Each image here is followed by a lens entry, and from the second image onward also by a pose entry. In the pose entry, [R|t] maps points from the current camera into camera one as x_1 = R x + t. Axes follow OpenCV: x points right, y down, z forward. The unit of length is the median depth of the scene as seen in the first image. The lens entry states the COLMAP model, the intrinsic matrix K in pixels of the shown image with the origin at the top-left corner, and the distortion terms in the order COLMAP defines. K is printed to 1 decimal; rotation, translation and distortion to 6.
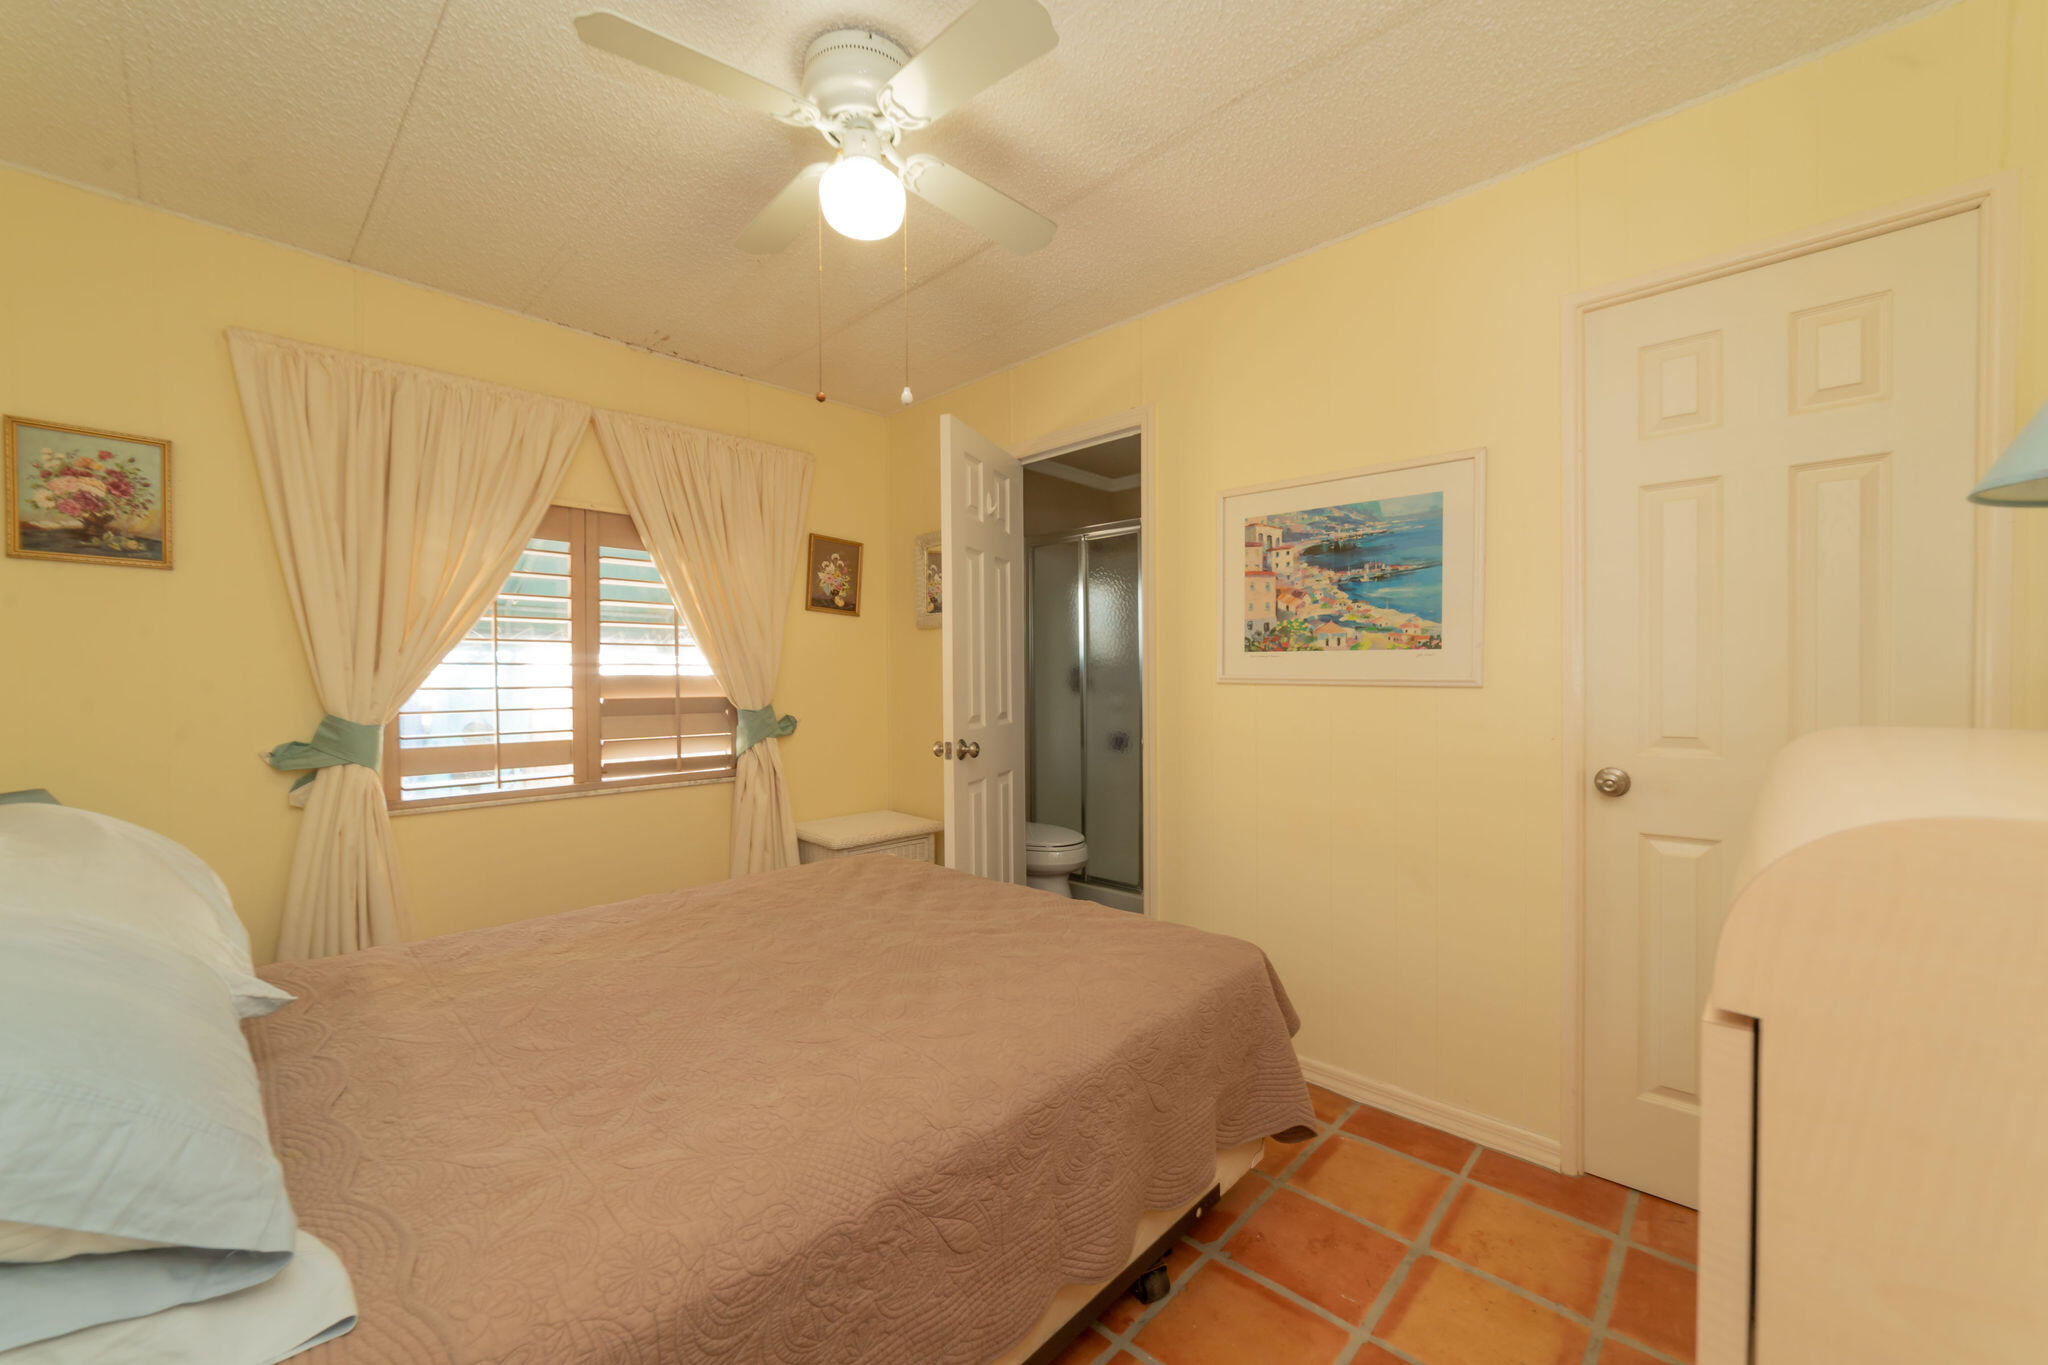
lens RADIAL K [[805.5, 0, 1019.3], [0, 805.5, 694.4], [0, 0, 1]] dist [-0.016957, 0.006626]
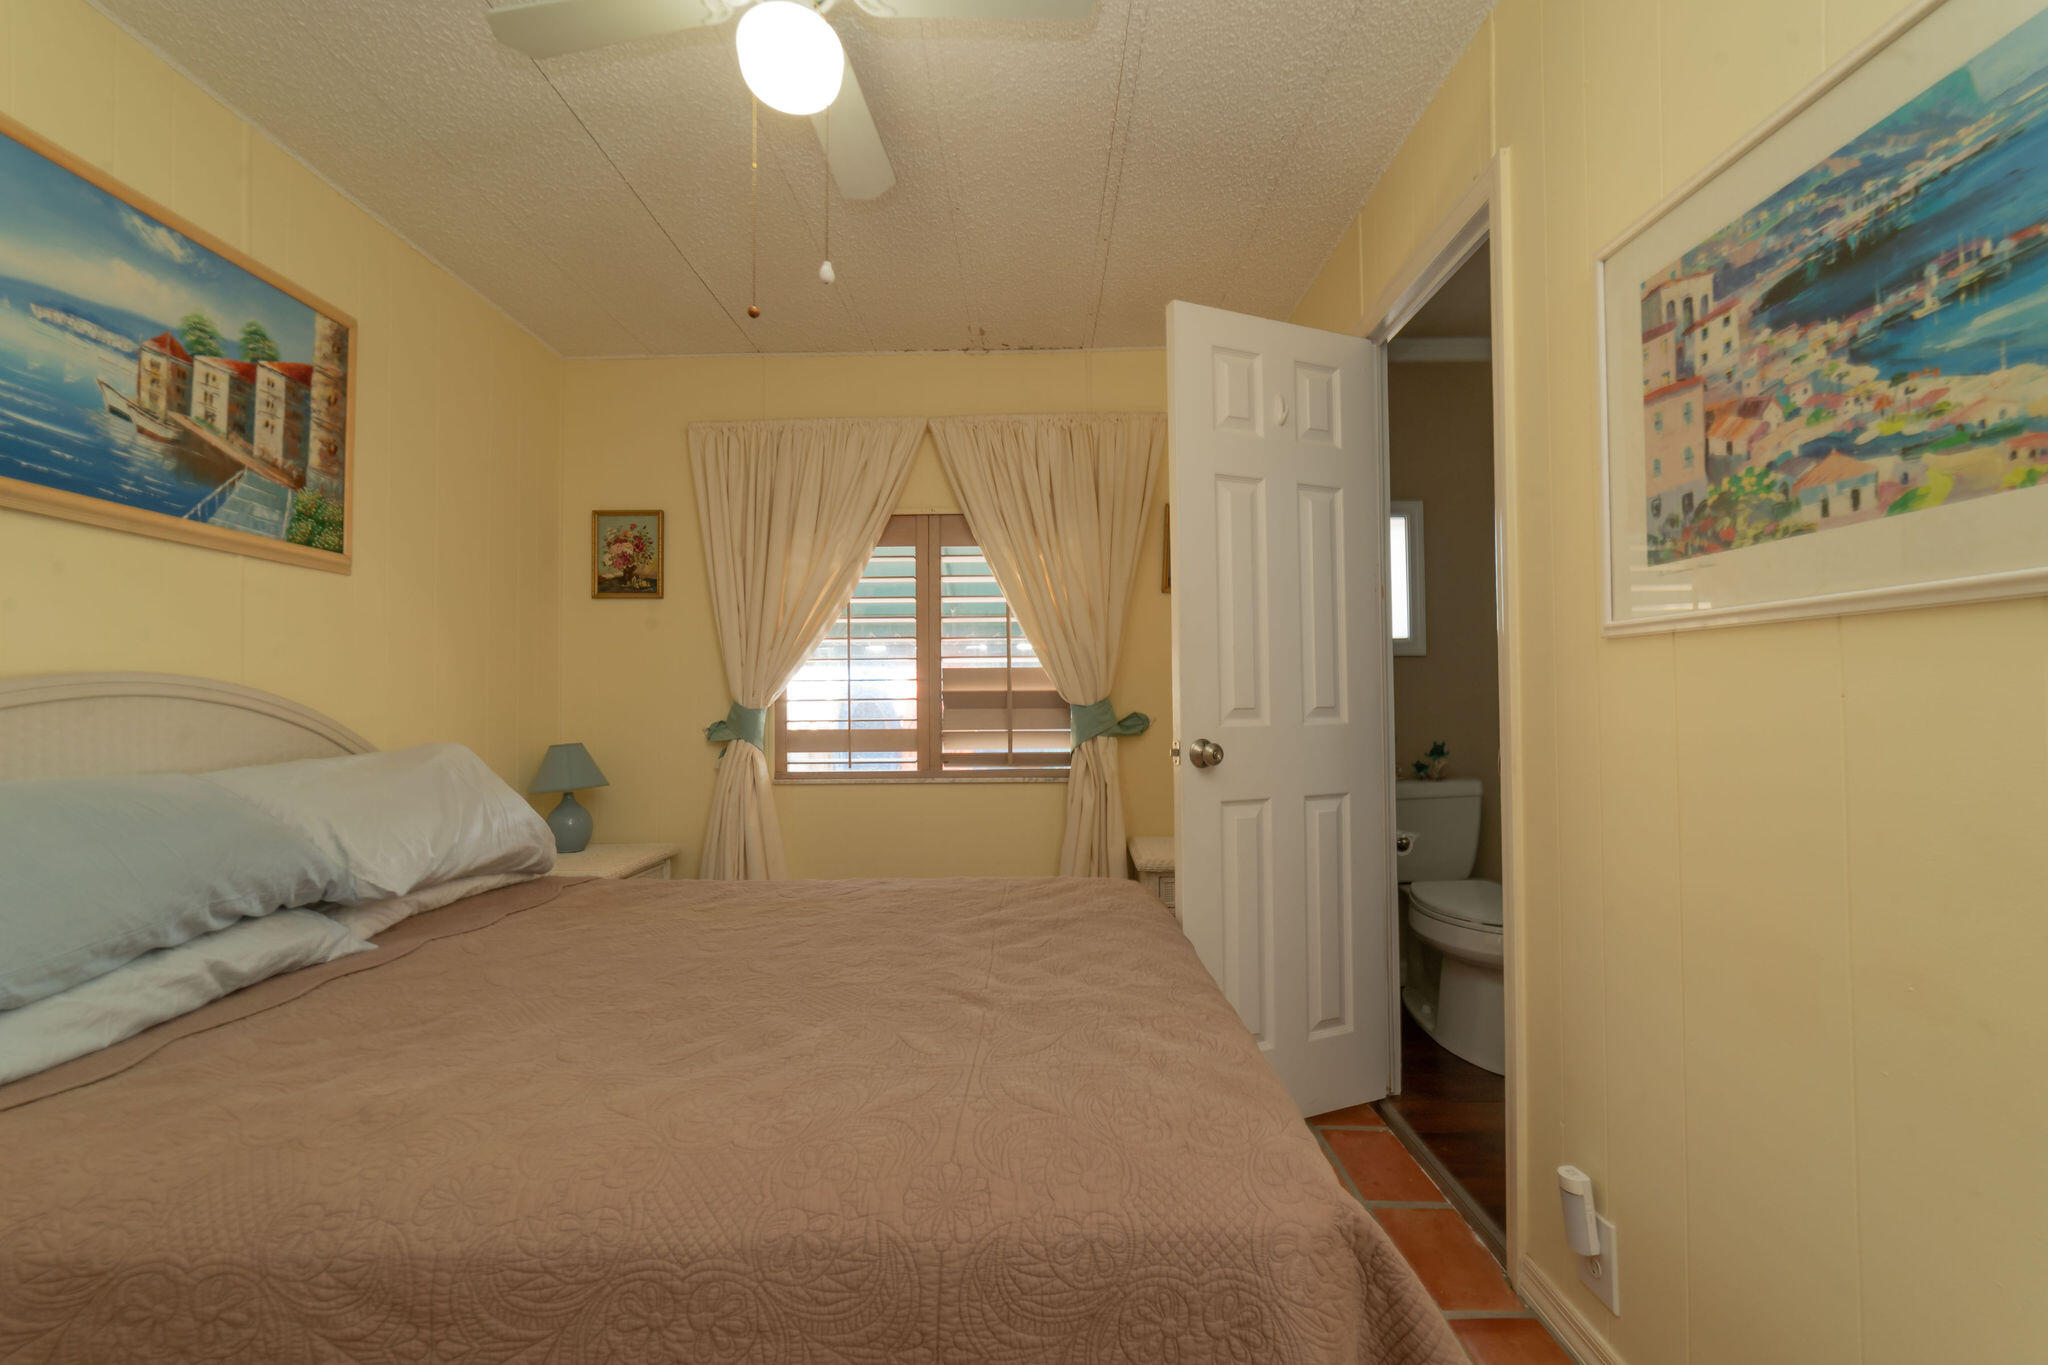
lens RADIAL K [[804.6, 0, 932.3], [0, 804.6, 683.7], [0, 0, 1]] dist [-0.017517, 0.007097]
pose [[0.671548, -0.013088, -0.740845, 0.344981], [-0.009382, 0.999614, -0.026164, 0.031735], [0.740902, 0.024521, 0.671166, 0.385711]]
